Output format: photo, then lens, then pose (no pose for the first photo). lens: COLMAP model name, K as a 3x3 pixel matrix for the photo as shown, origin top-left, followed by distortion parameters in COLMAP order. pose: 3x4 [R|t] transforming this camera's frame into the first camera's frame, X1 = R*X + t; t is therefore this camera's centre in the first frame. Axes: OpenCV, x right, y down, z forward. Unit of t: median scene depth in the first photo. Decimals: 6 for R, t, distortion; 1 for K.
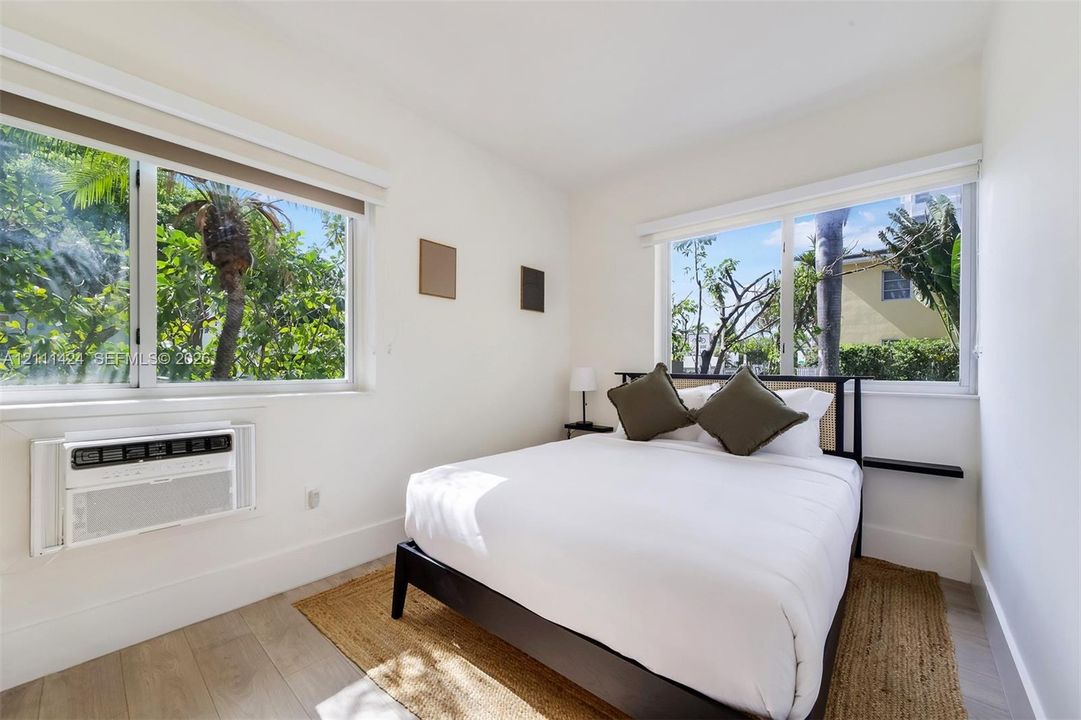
lens RADIAL K [[418.8, 0, 543.5], [0, 418.8, 374.5], [0, 0, 1]] dist [-0.000170, 0.000119]
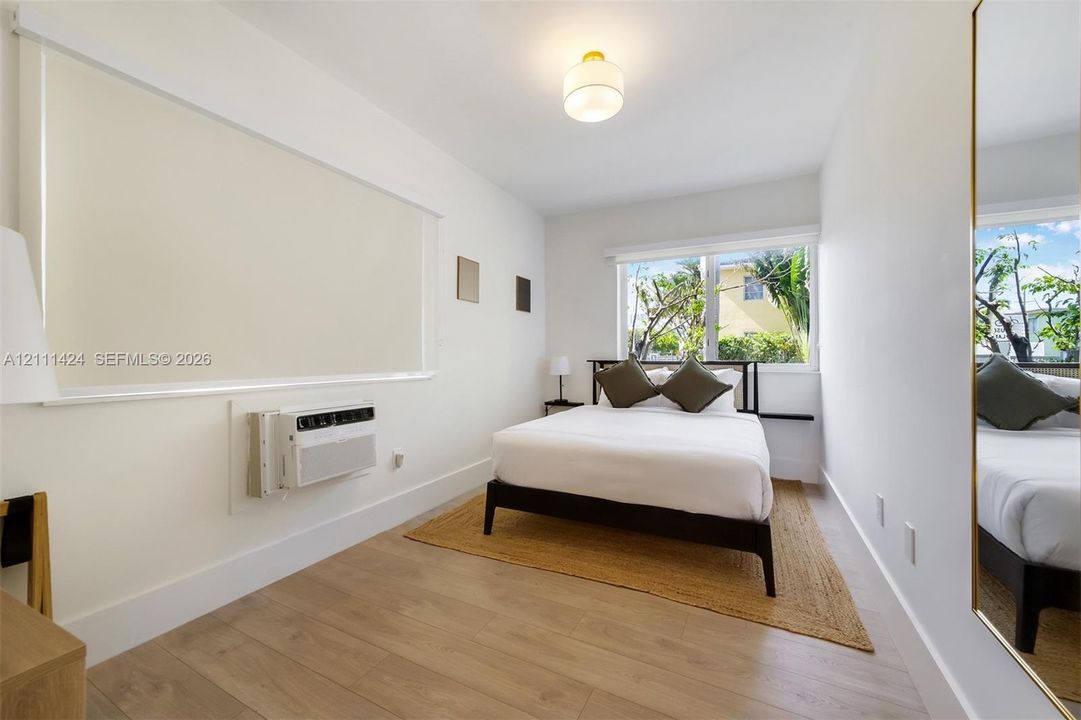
lens RADIAL K [[419.1, 0, 540.5], [0, 419.1, 360.0], [0, 0, 1]] dist [0.001060, 0.000098]
pose [[0.971816, -0.007786, 0.235611, -0.384807], [0.009730, 0.999928, -0.007092, 0.003488], [-0.235539, 0.009185, 0.971822, -0.319890]]
